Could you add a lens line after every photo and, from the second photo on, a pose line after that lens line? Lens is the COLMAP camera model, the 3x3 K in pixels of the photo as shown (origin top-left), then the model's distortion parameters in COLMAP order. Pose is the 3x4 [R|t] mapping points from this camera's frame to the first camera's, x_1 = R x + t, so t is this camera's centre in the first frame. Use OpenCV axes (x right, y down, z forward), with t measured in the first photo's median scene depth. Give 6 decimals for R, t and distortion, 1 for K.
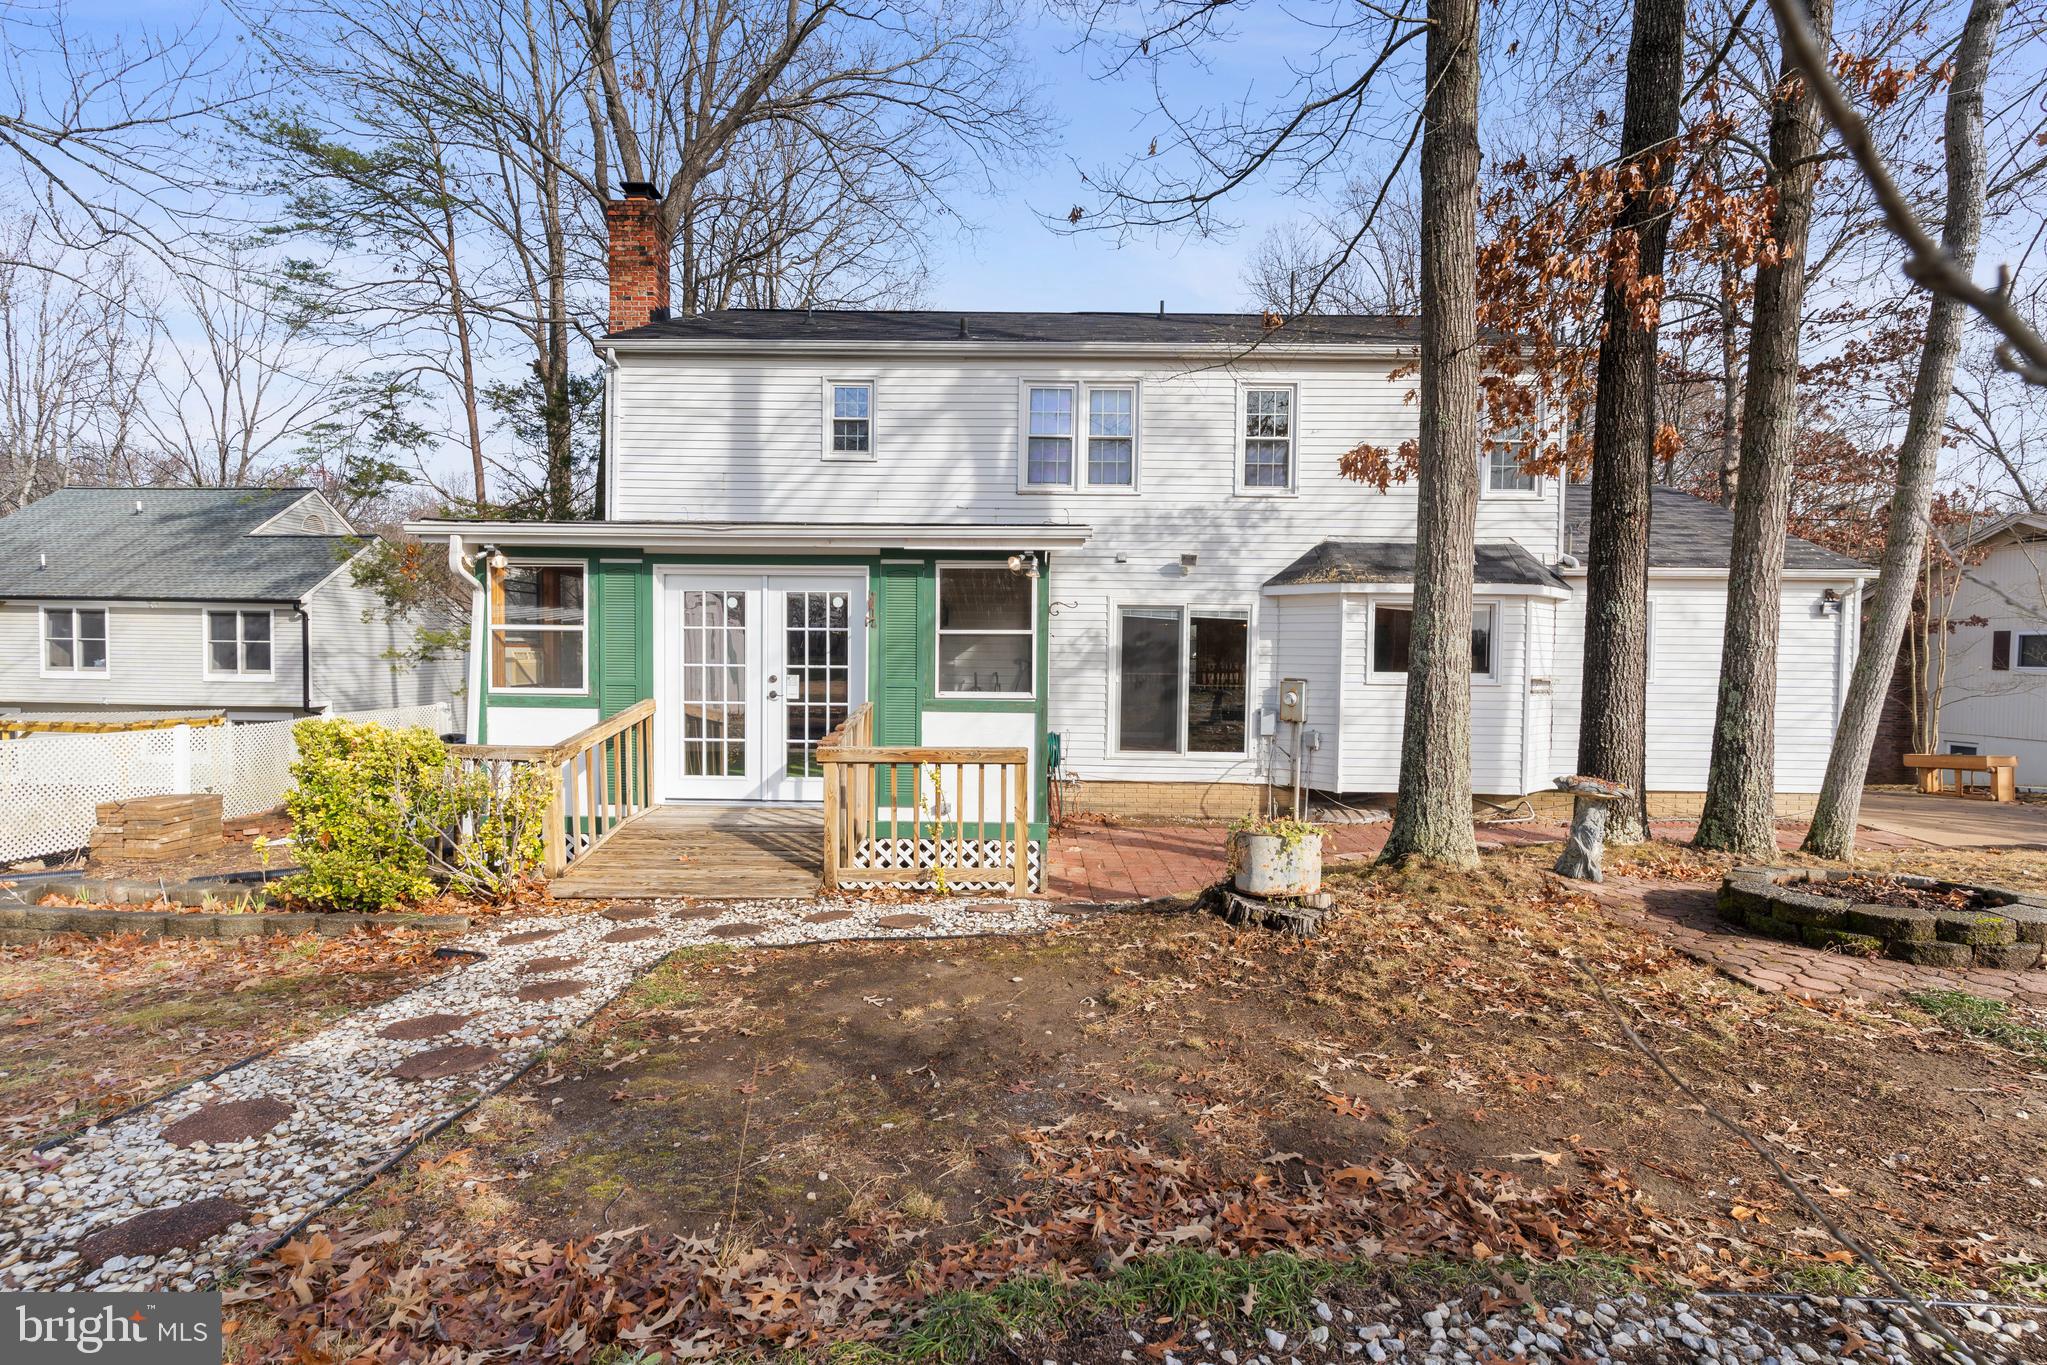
lens RADIAL K [[987.5, 0, 1023.6], [0, 987.5, 679.6], [0, 0, 1]] dist [-0.002042, 0.000042]
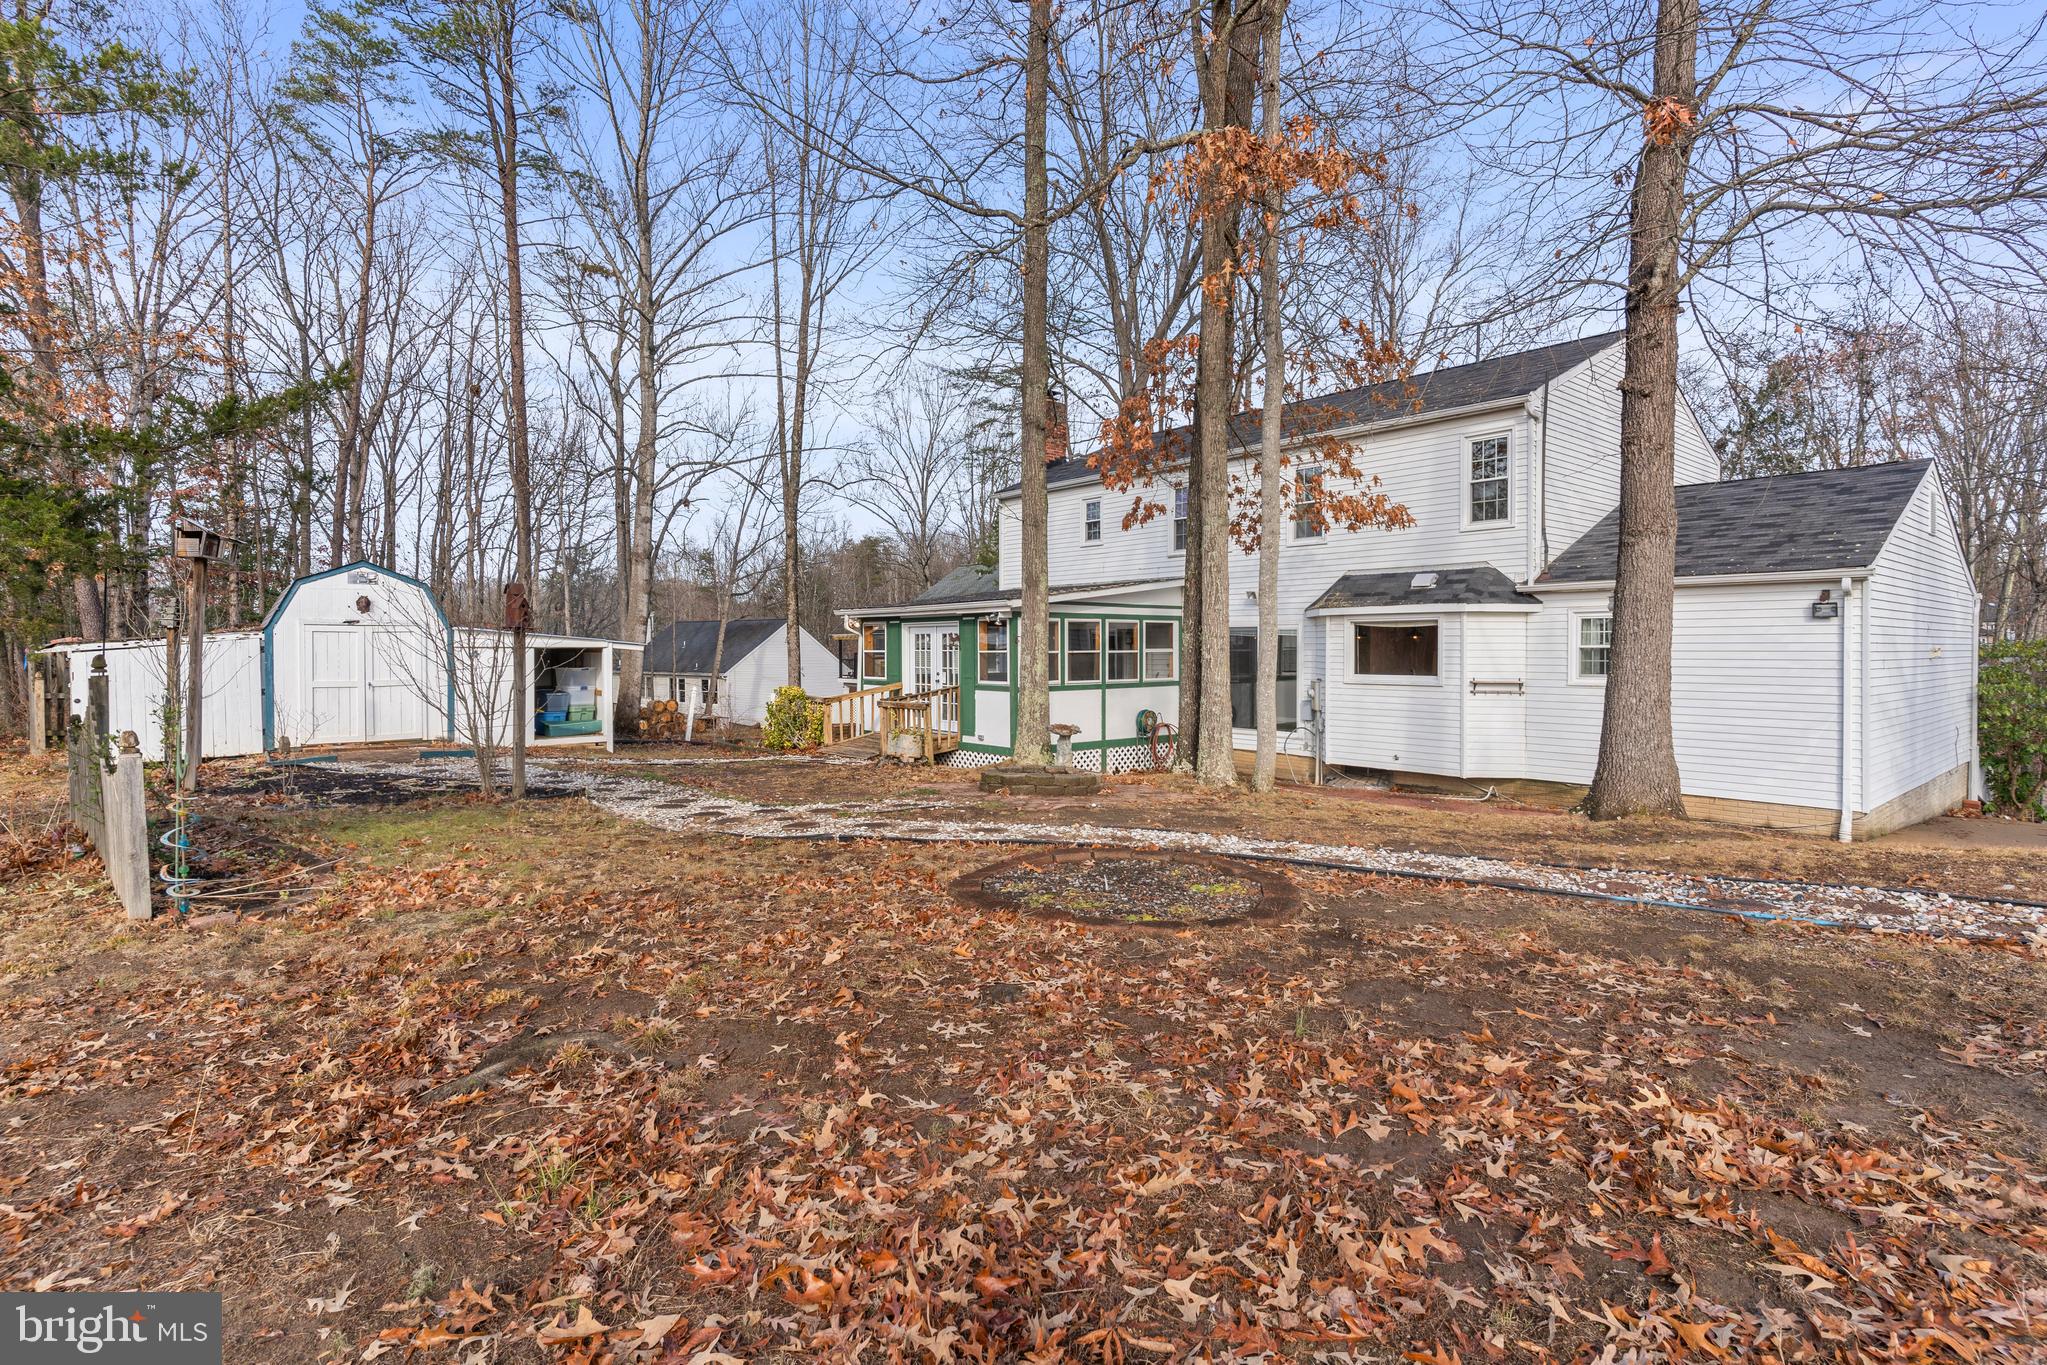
lens RADIAL K [[987.5, 0, 1022.3], [0, 987.5, 674.6], [0, 0, 1]] dist [-0.002042, 0.000042]
pose [[0.640001, 0.007171, -0.768340, 1.036209], [-0.018136, 0.999819, -0.005775, 0.006078], [0.768160, 0.017631, 0.640015, -0.148065]]
